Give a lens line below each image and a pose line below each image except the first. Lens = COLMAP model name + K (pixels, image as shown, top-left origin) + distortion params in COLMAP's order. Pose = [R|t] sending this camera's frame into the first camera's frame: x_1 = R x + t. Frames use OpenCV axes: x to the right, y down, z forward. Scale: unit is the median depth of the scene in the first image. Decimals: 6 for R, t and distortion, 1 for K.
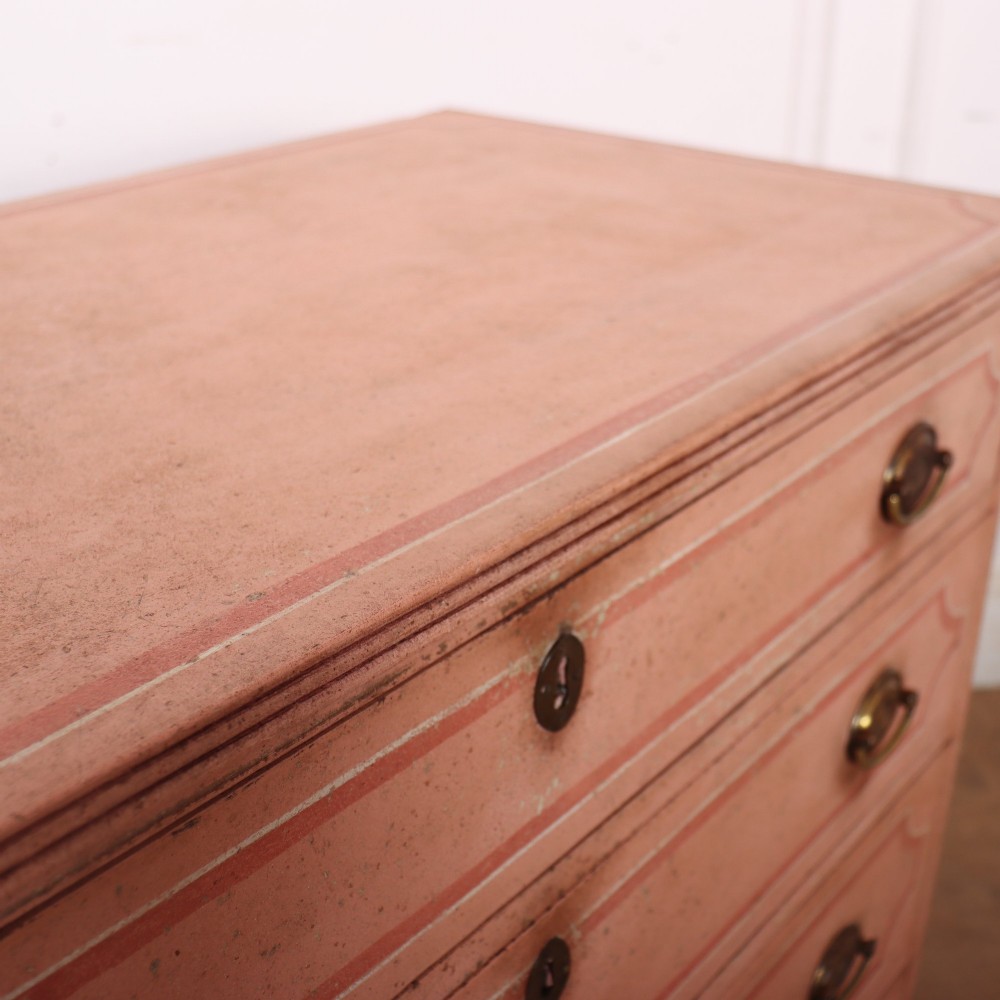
lens RADIAL K [[1397.4, 0, 499.9], [0, 1397.4, 507.9], [0, 0, 1]] dist [-0.096131, 0.000000]
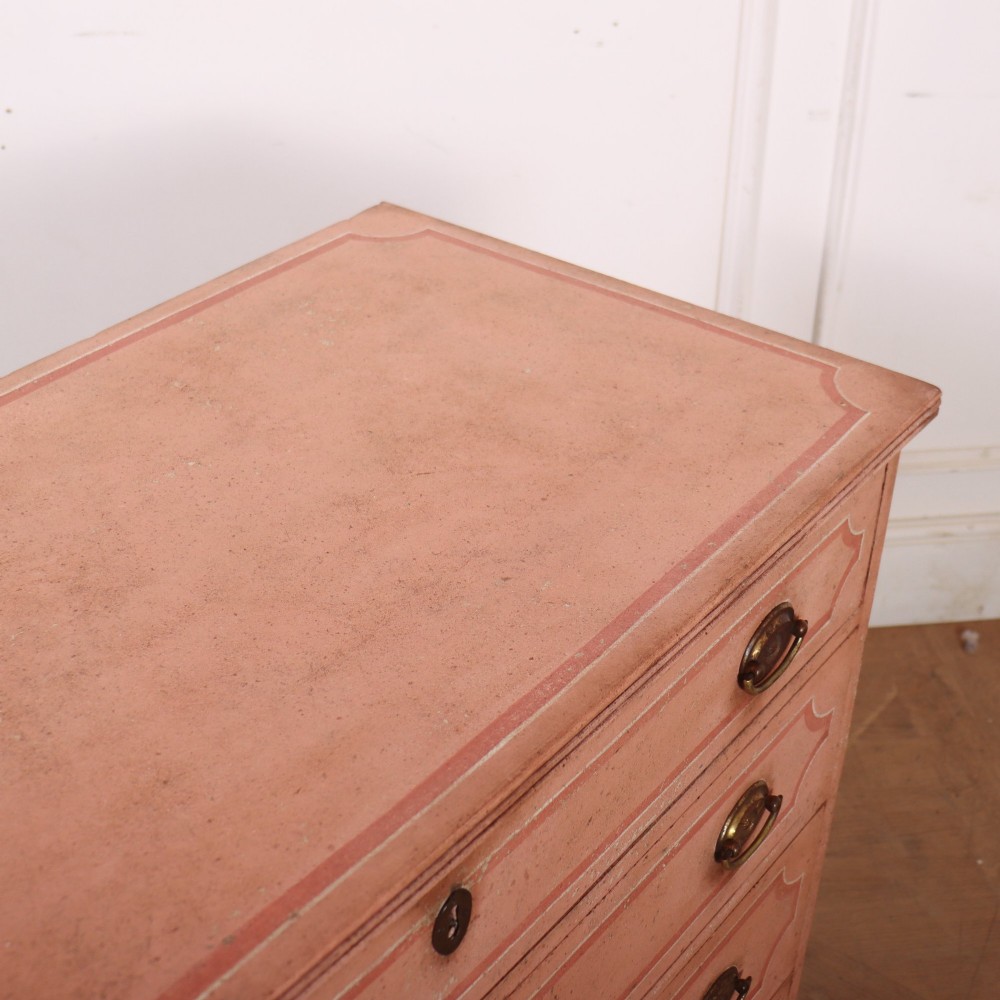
lens RADIAL K [[1505.4, 0, 499.6], [0, 1505.4, 494.8], [0, 0, 1]] dist [-0.114920, 0.000000]
pose [[0.999797, 0.001095, 0.020115, 0.059902], [-0.003482, 0.992882, 0.119051, -0.460617], [-0.019842, -0.119097, 0.992684, -0.384474]]
